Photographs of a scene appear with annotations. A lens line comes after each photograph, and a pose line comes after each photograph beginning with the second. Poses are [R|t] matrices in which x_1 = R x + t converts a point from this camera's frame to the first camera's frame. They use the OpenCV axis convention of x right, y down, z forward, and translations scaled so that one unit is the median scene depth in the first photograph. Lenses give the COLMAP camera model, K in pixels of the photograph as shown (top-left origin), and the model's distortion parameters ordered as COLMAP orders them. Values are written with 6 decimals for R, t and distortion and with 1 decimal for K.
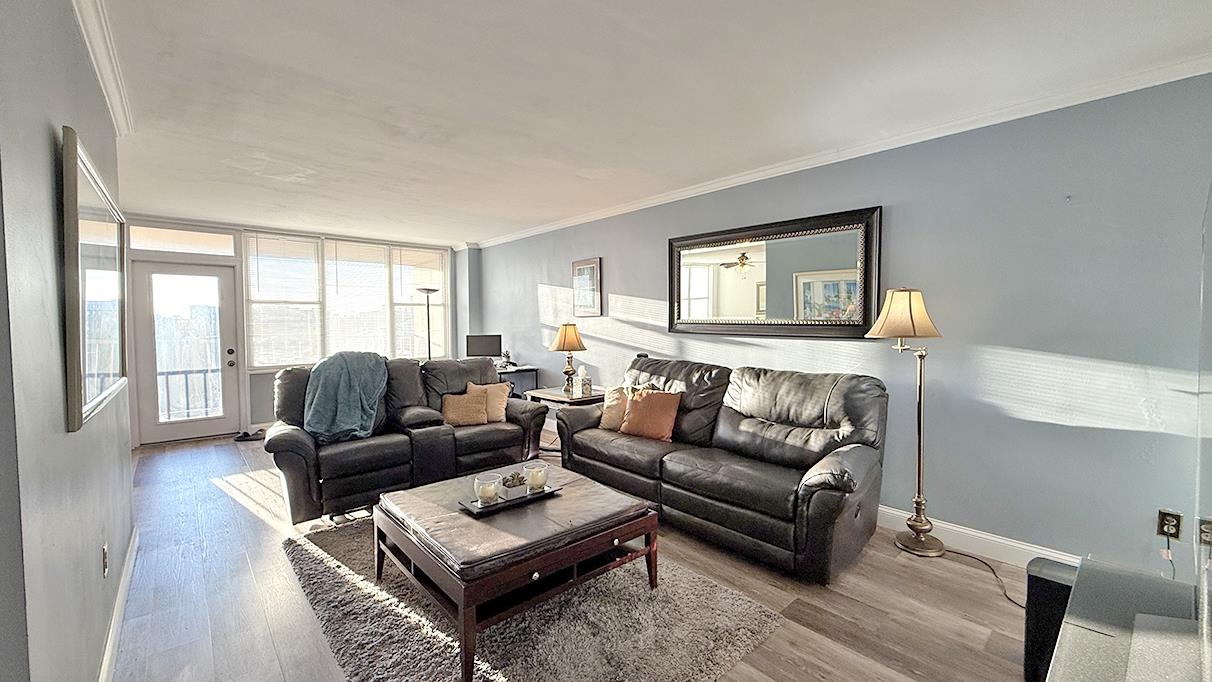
lens RADIAL K [[479.8, 0, 606.0], [0, 479.8, 341.0], [0, 0, 1]] dist [0.000369, 0.000056]
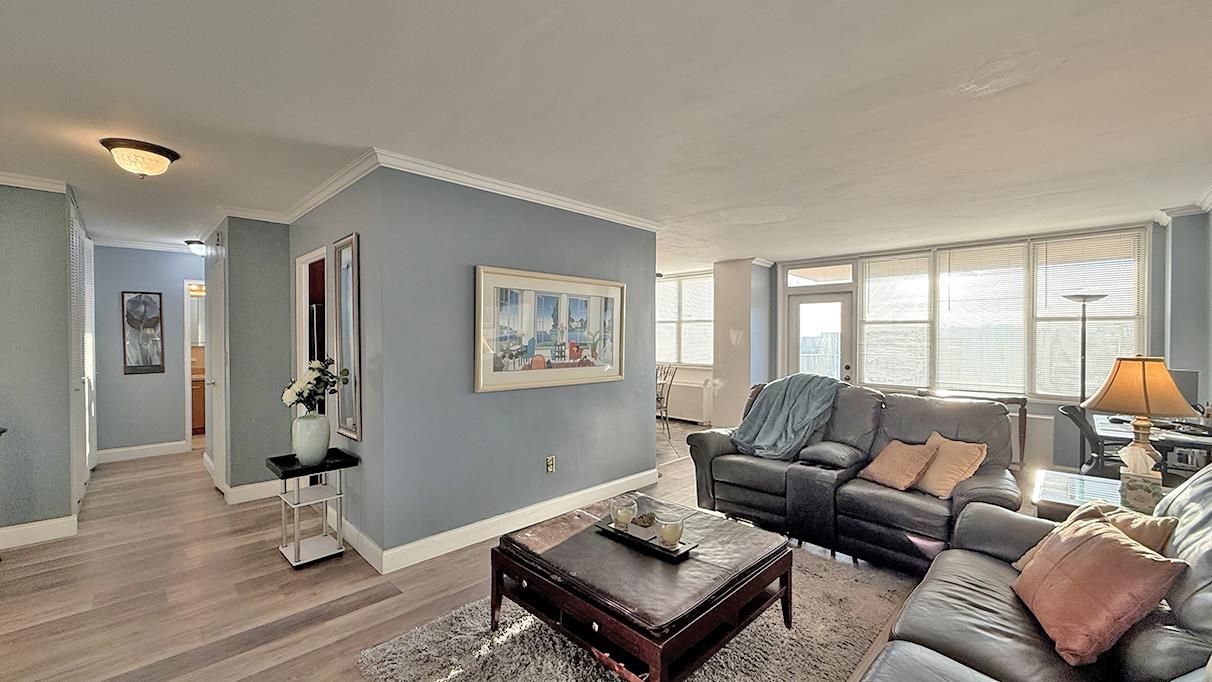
lens RADIAL K [[484.1, 0, 602.9], [0, 484.1, 323.9], [0, 0, 1]] dist [0.001542, 0.000111]
pose [[0.058116, -0.021734, -0.998073, 0.315990], [-0.045130, 0.998684, -0.024375, -0.026033], [0.997289, 0.046460, 0.057059, 0.355230]]
